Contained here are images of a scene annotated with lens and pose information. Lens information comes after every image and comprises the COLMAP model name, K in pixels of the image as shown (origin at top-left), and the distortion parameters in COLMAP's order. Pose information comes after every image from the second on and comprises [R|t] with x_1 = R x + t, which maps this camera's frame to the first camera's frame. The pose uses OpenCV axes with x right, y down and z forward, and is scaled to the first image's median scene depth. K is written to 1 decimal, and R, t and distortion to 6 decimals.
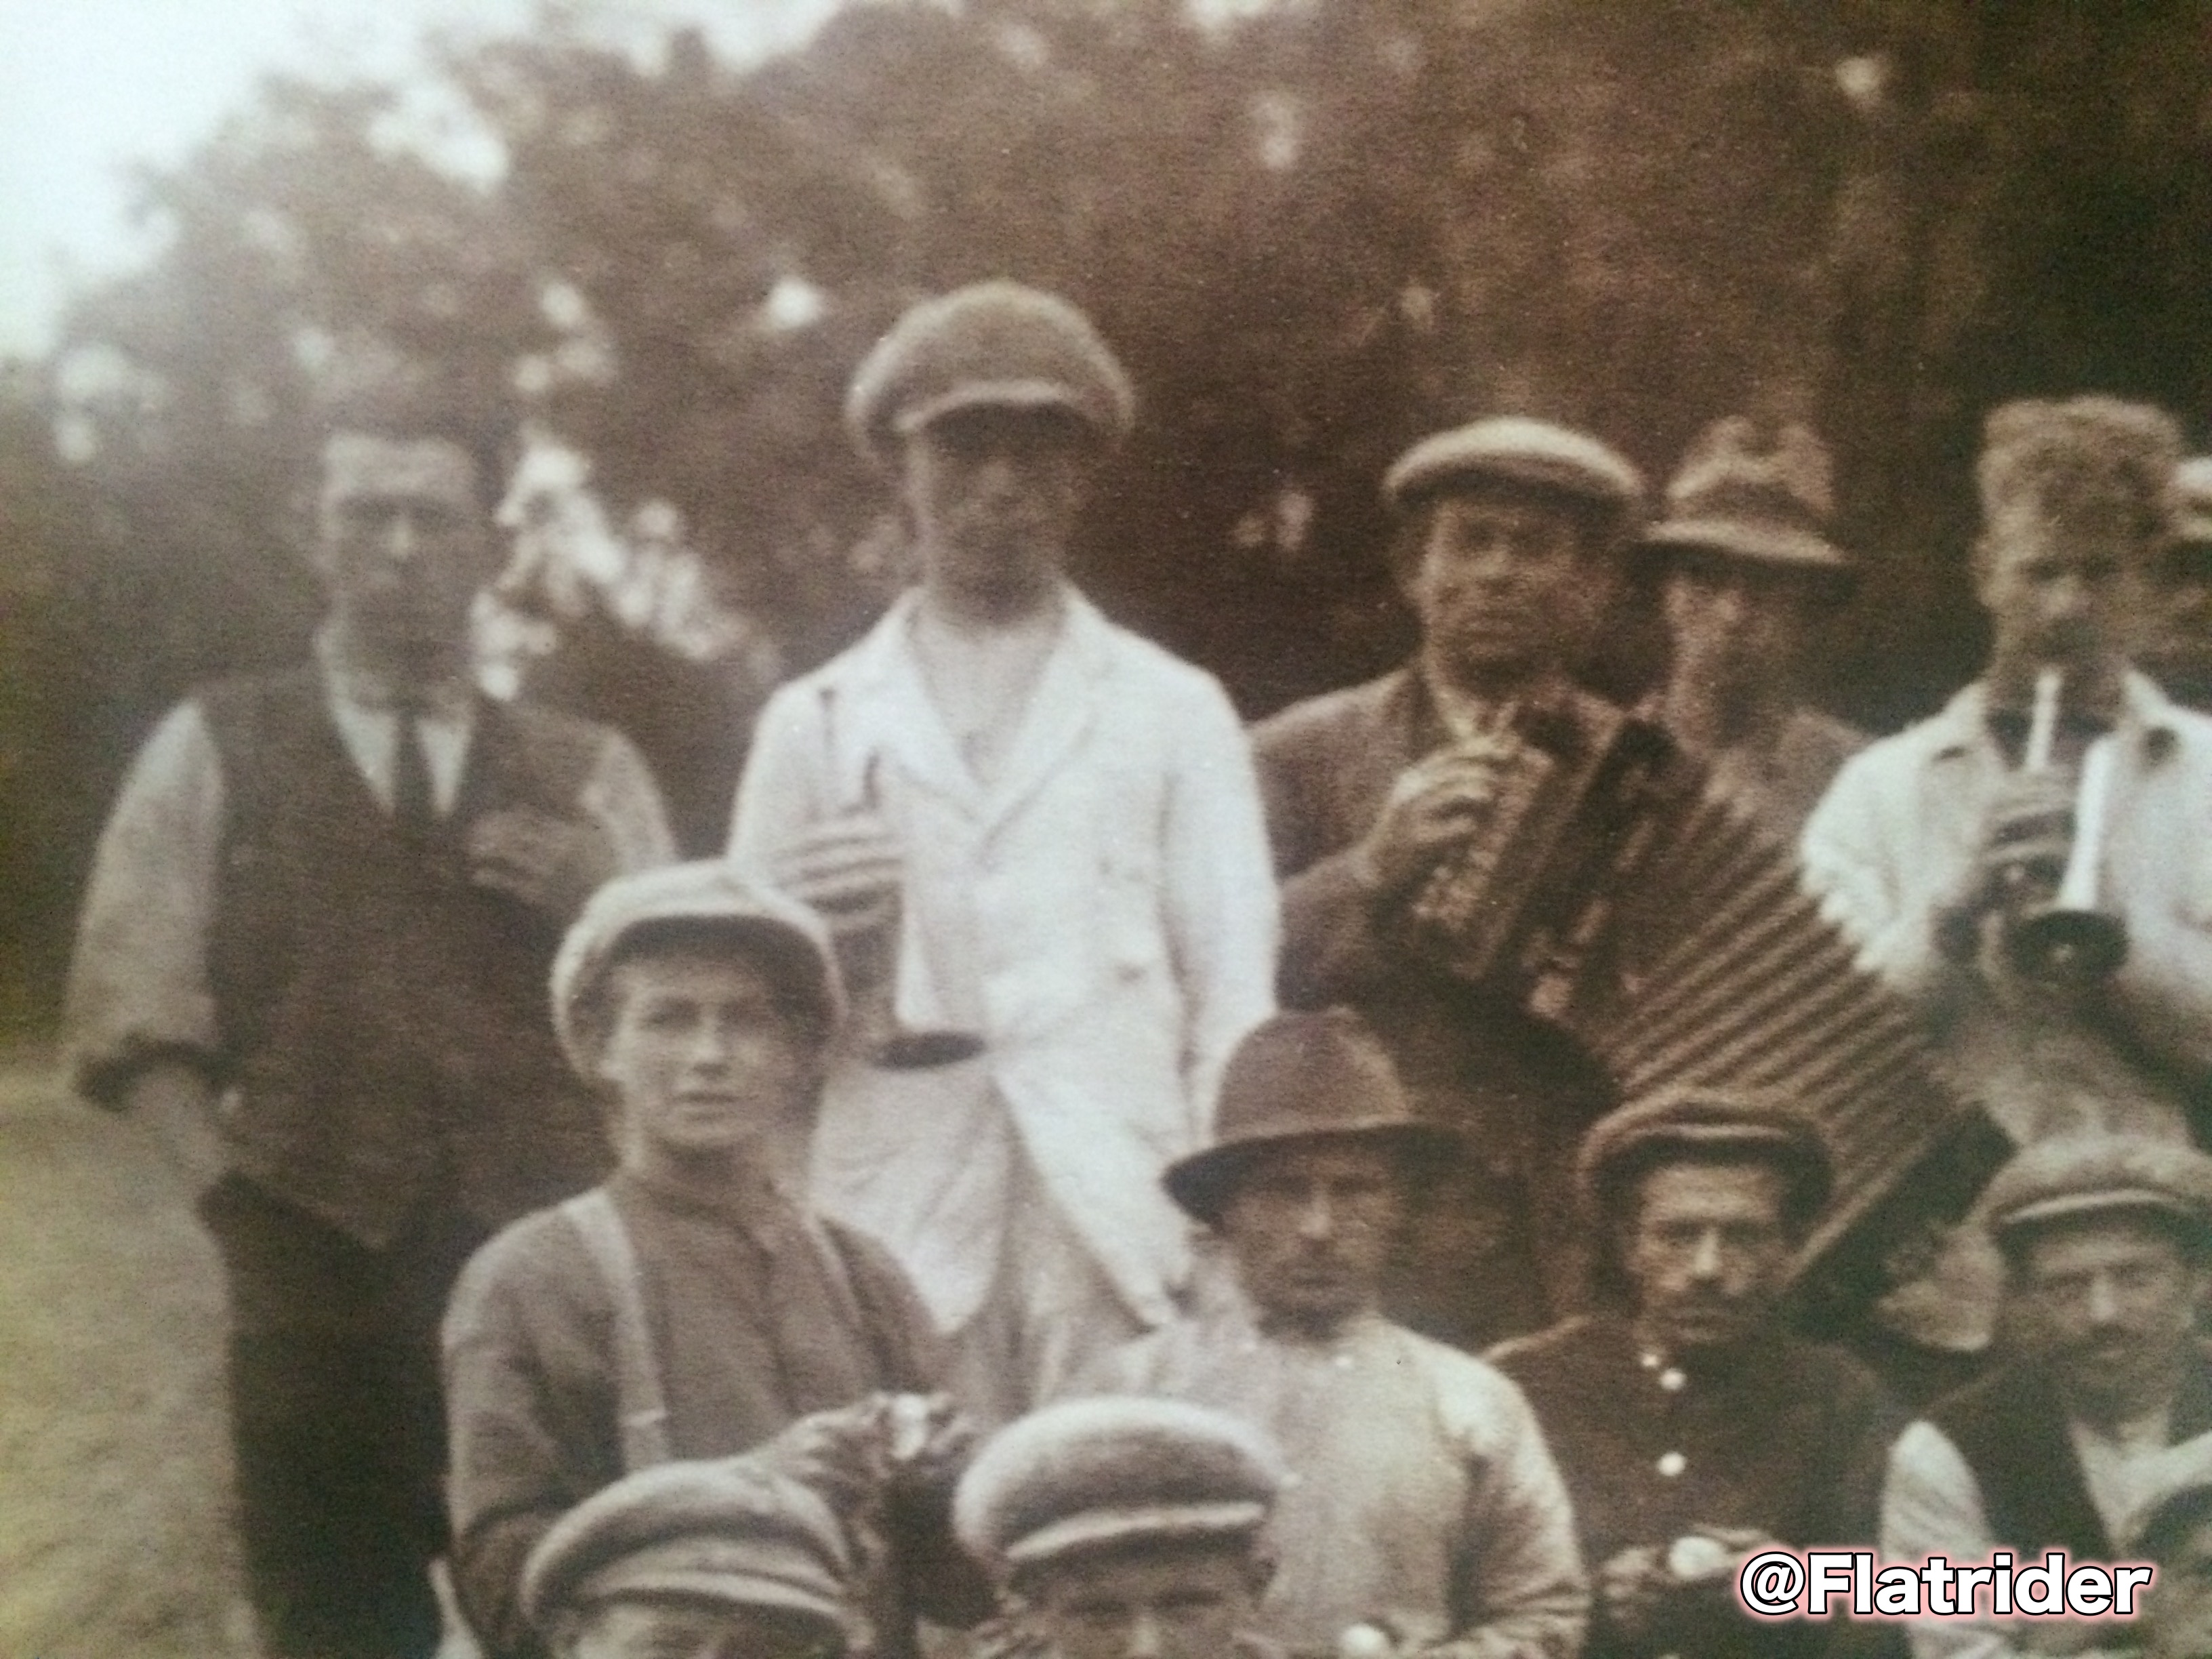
lens RADIAL K [[1895.3, 0, 1100.3], [0, 1895.3, 828.3], [0, 0, 1]] dist [0.076883, -0.116216]
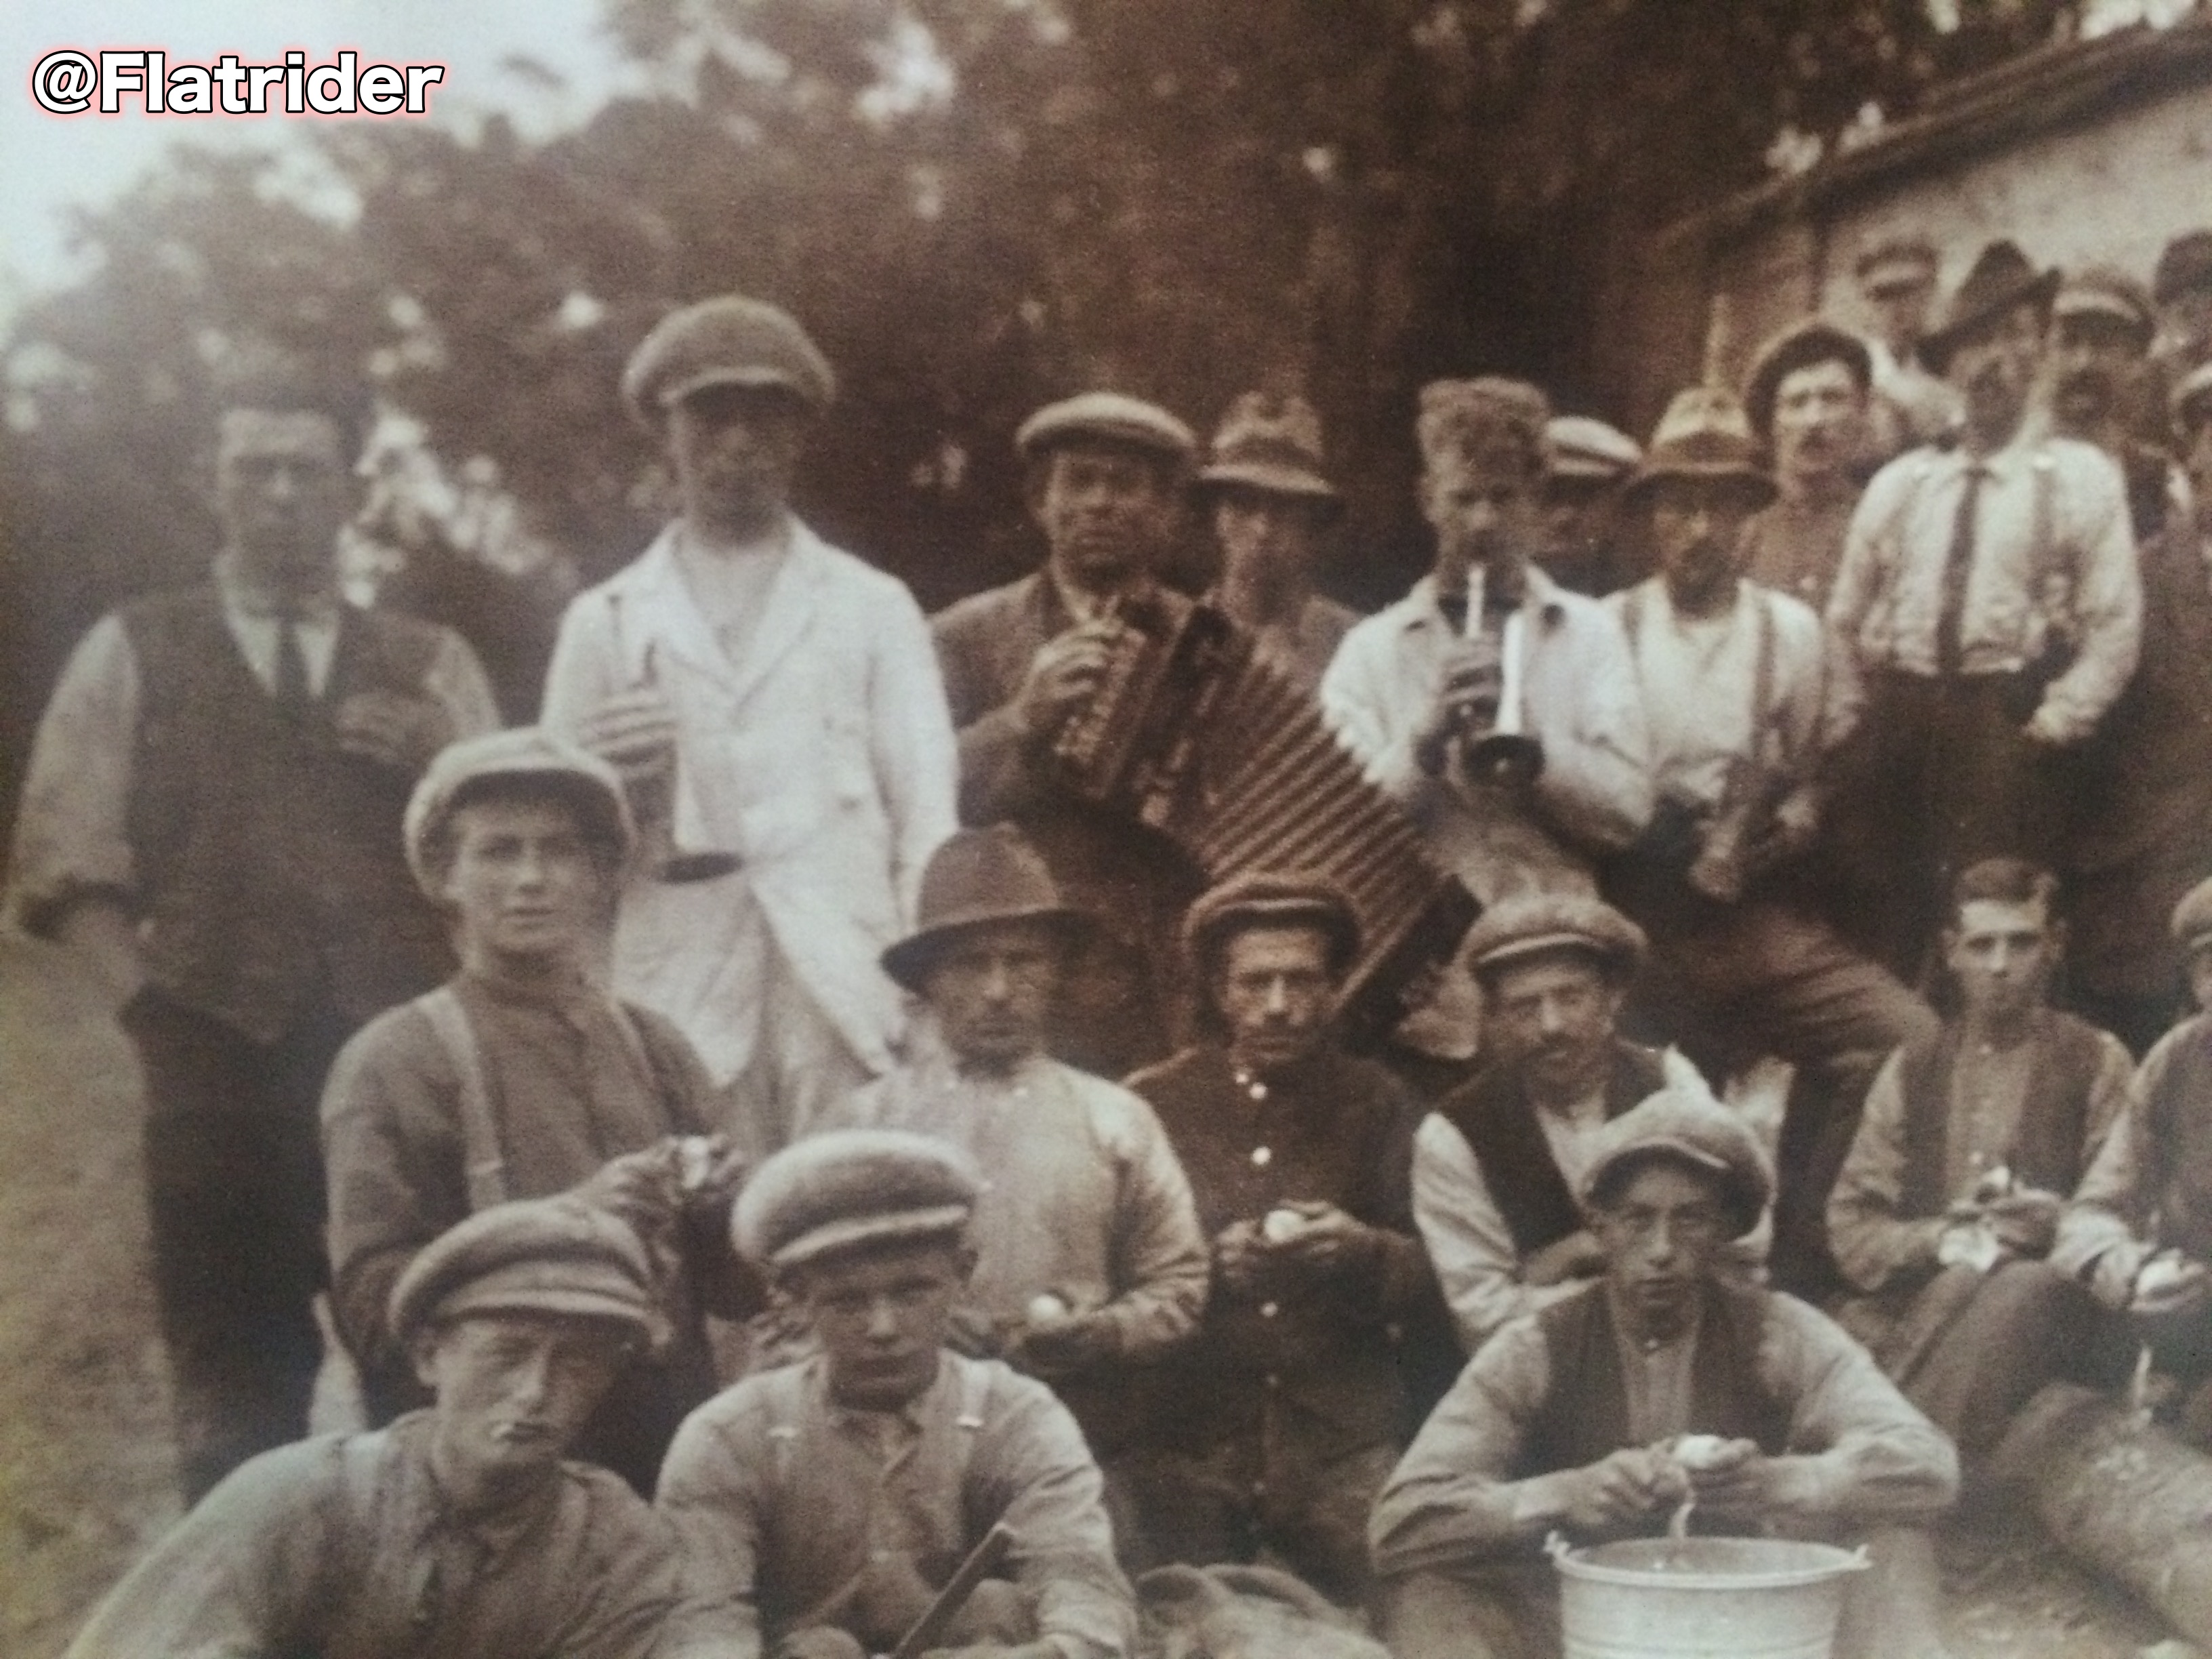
lens RADIAL K [[1895.3, 0, 1122.9], [0, 1895.3, 830.6], [0, 0, 1]] dist [0.076883, -0.116216]
pose [[0.990353, -0.036187, 0.133761, 0.026796], [0.041166, 0.998552, -0.034642, 0.152222], [-0.132314, 0.039814, 0.990408, -0.376312]]
